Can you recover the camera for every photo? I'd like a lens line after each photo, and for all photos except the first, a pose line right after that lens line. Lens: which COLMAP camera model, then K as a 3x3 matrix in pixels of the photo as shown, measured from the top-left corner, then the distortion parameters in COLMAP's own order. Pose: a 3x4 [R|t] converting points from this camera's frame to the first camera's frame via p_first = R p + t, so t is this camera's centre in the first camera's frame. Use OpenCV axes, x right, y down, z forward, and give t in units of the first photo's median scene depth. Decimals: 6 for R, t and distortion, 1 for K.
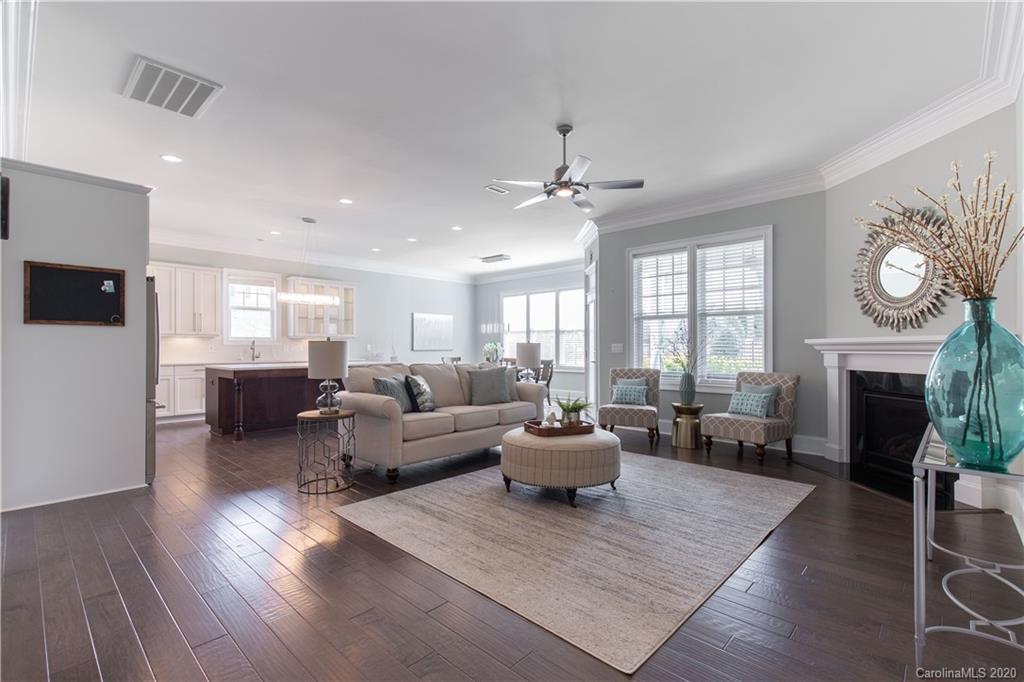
lens RADIAL K [[466.1, 0, 521.4], [0, 466.1, 347.0], [0, 0, 1]] dist [0.002438, 0.000159]
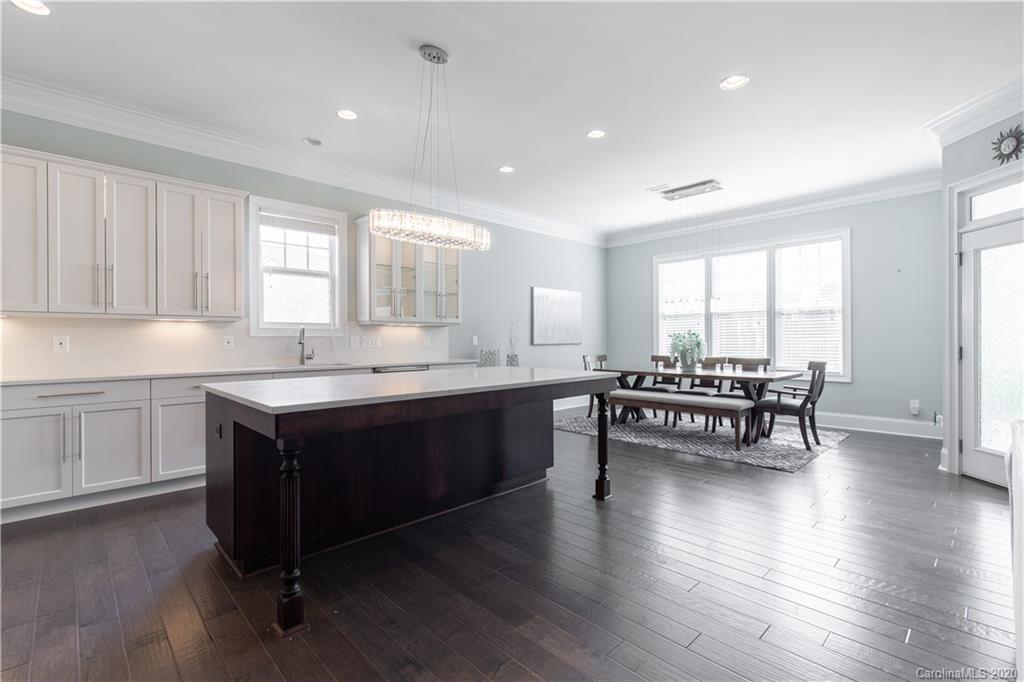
lens RADIAL K [[463.3, 0, 511.5], [0, 463.3, 339.7], [0, 0, 1]] dist [0.003396, 0.000490]
pose [[0.998084, -0.003043, -0.061794, -0.348039], [0.003046, 0.999995, -0.000044, 0.000237], [0.061794, -0.000144, 0.998089, 0.553715]]
